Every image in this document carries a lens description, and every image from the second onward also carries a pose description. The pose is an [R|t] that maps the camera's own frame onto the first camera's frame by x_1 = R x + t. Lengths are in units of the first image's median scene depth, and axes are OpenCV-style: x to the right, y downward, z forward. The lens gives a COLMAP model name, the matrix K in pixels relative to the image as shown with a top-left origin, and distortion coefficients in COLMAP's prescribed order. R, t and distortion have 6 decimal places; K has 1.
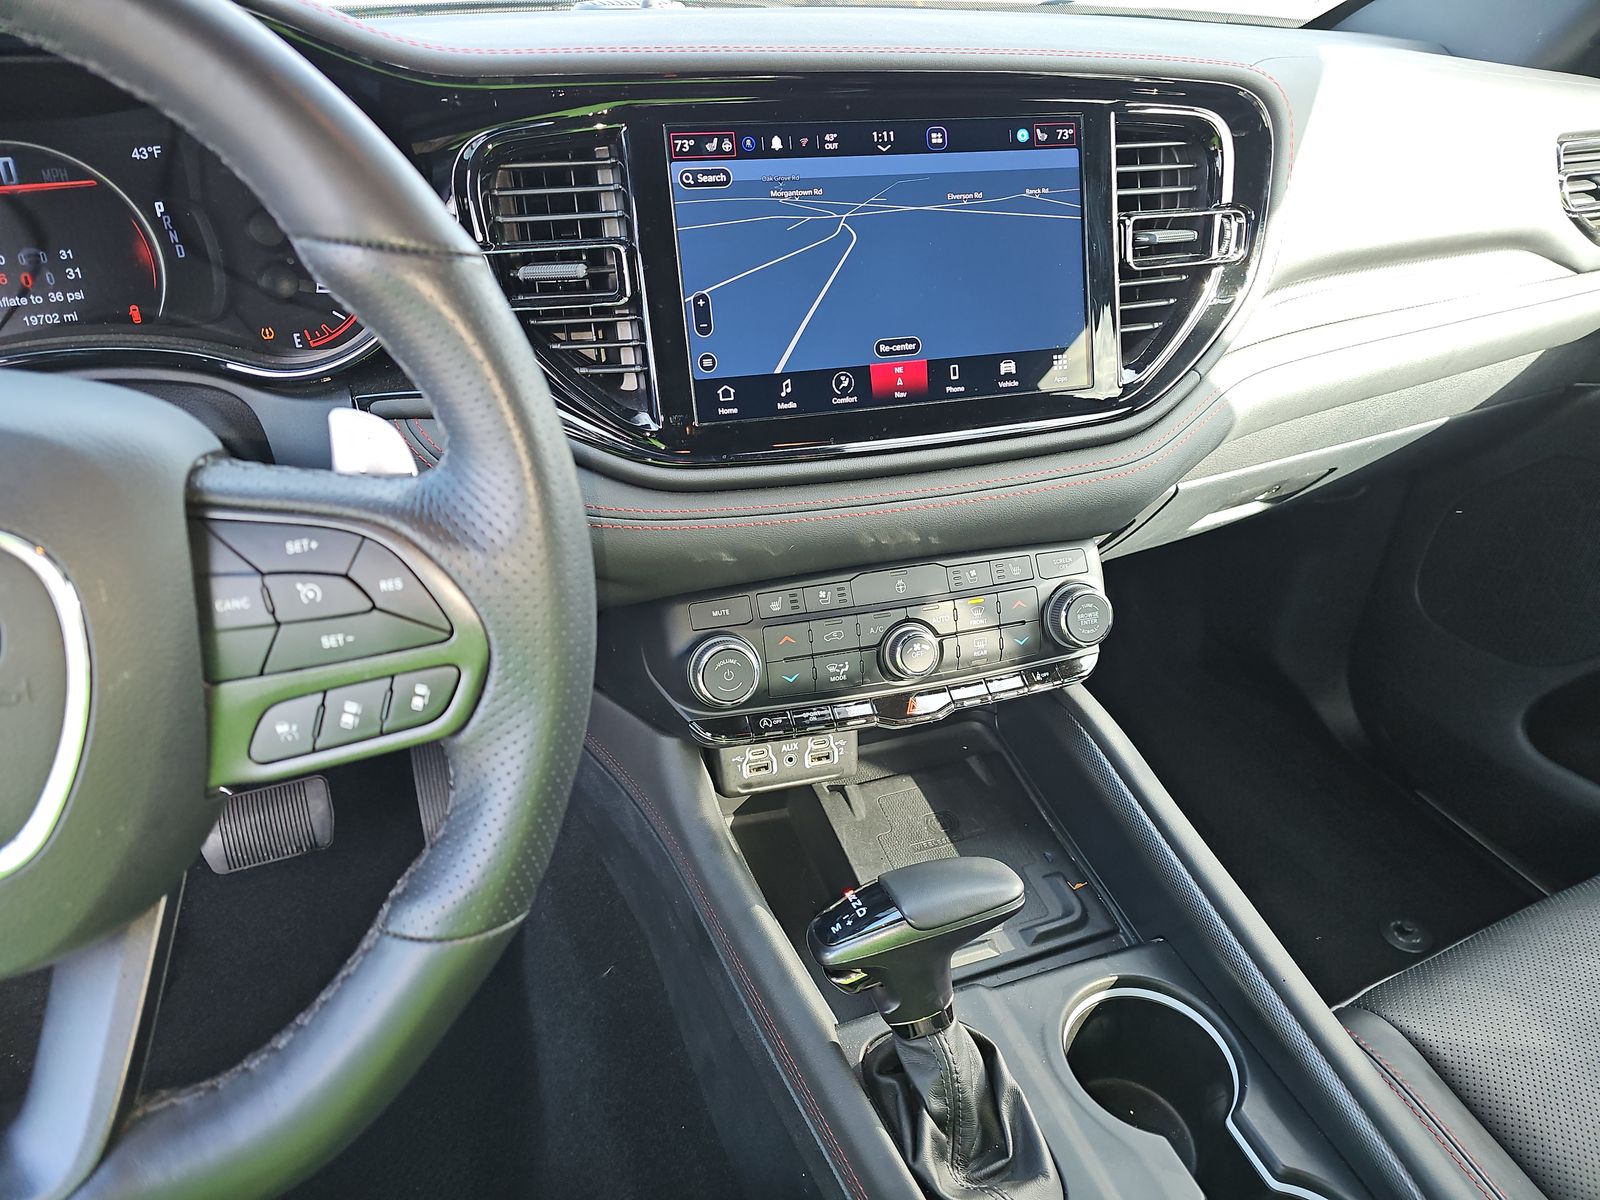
lens RADIAL K [[1001.9, 0, 743.2], [0, 1001.9, 590.0], [0, 0, 1]] dist [0.014330, -0.031219]
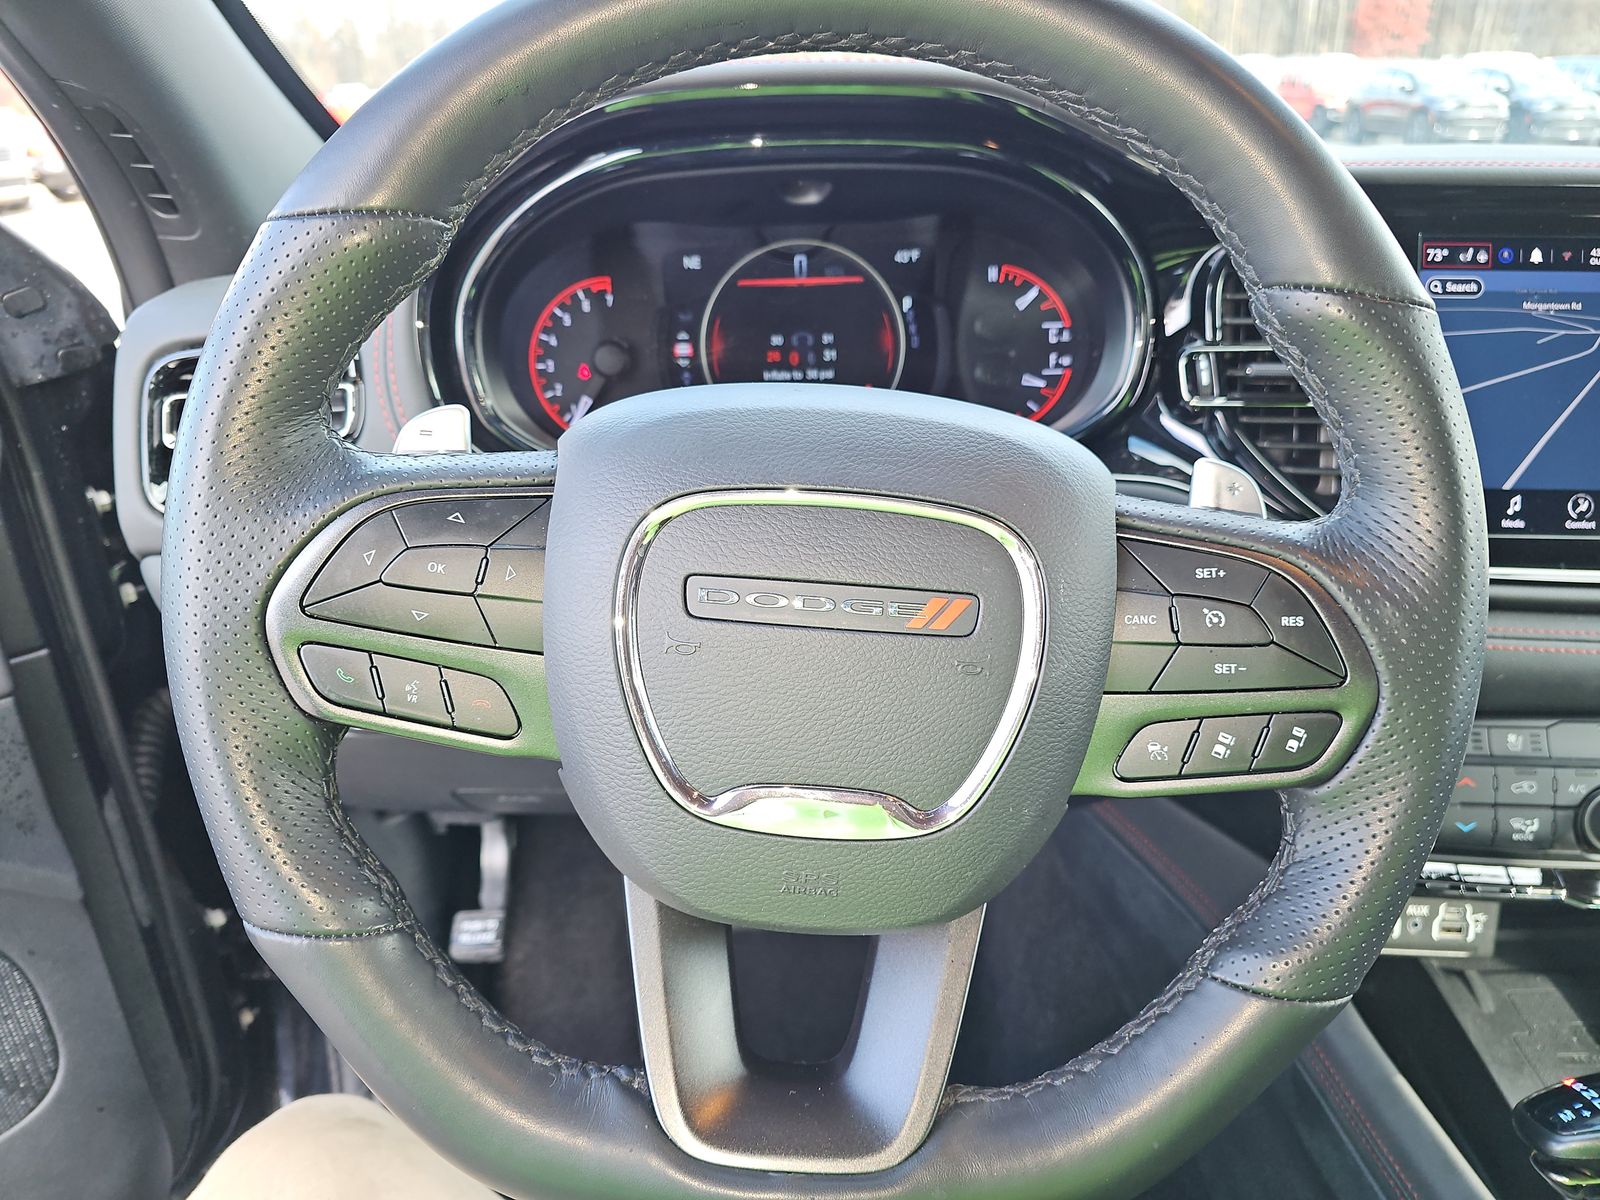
lens RADIAL K [[1001.9, 0, 785.7], [0, 1001.9, 594.6], [0, 0, 1]] dist [0.014330, -0.031219]
pose [[0.940680, 0.111520, -0.320443, -0.308897], [-0.156086, 0.980806, -0.116862, 0.100403], [0.301260, 0.159946, 0.940032, -0.066794]]
